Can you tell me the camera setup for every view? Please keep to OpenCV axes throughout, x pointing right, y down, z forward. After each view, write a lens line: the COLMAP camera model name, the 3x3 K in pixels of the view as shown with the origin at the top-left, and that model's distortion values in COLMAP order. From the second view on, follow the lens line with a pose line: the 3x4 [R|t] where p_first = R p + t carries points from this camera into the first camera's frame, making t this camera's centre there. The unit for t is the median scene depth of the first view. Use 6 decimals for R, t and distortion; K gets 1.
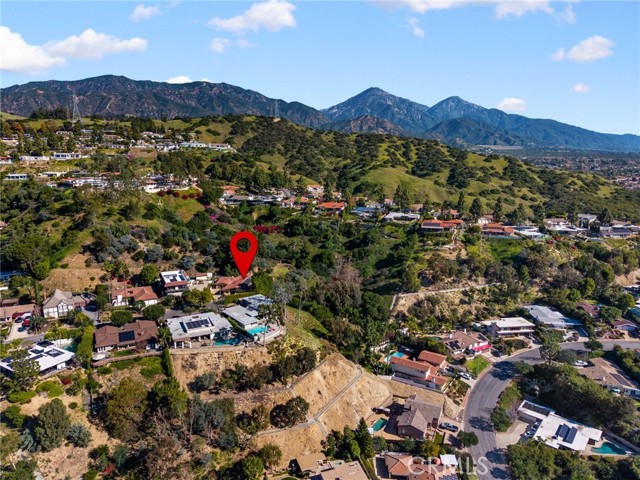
lens RADIAL K [[424.3, 0, 317.6], [0, 424.3, 244.4], [0, 0, 1]] dist [0.047749, -0.055881]
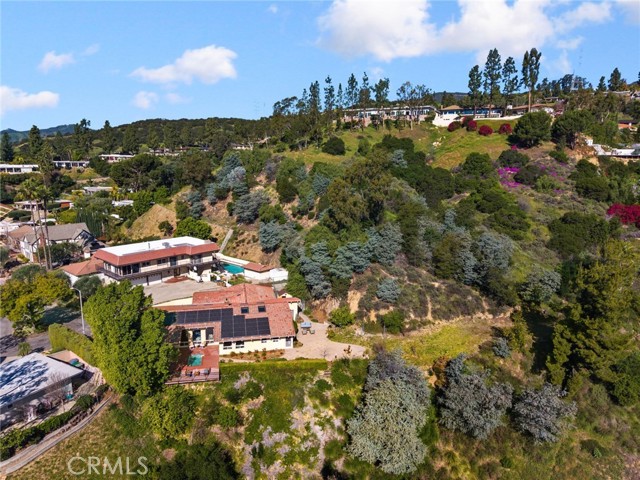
lens RADIAL K [[424.3, 0, 317.6], [0, 424.3, 244.4], [0, 0, 1]] dist [0.047749, -0.055881]
pose [[0.366327, 0.177683, -0.913364, 0.115144], [-0.191338, 0.975005, 0.112933, -0.006338], [0.910601, 0.133391, 0.391168, 0.932526]]
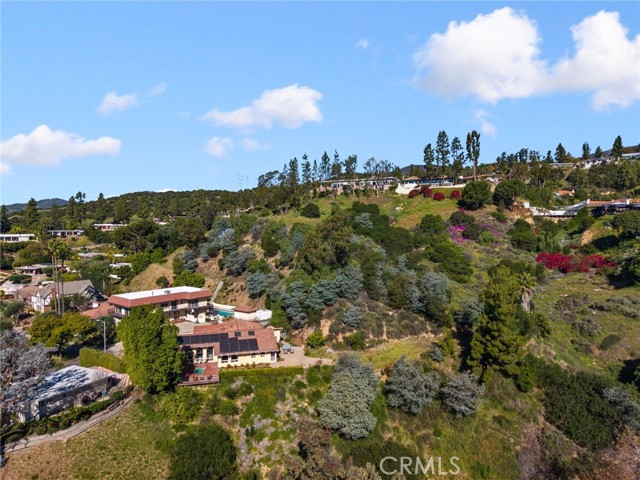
lens RADIAL K [[424.3, 0, 317.6], [0, 424.3, 244.4], [0, 0, 1]] dist [0.047749, -0.055881]
pose [[0.405770, 0.023987, -0.913660, 0.198369], [-0.173082, 0.983584, -0.051045, 0.010825], [0.897437, 0.178850, 0.403261, 0.907493]]
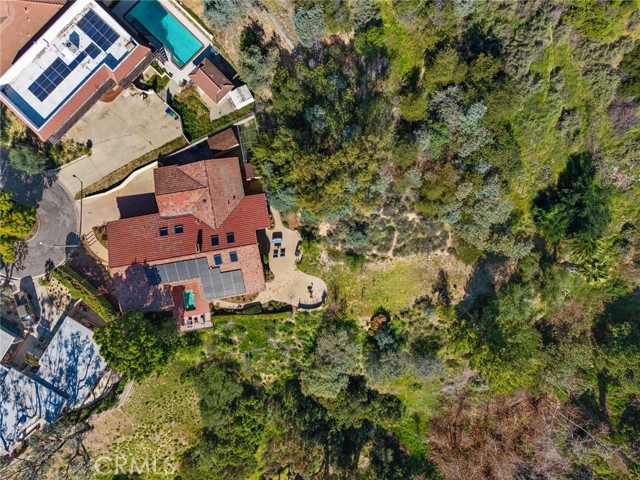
lens RADIAL K [[424.3, 0, 317.6], [0, 424.3, 244.4], [0, 0, 1]] dist [0.047749, -0.055881]
pose [[0.329467, 0.944164, -0.002390, -0.143641], [-0.204077, 0.073683, 0.976178, -0.241461], [0.921848, -0.321130, 0.216959, 1.009282]]
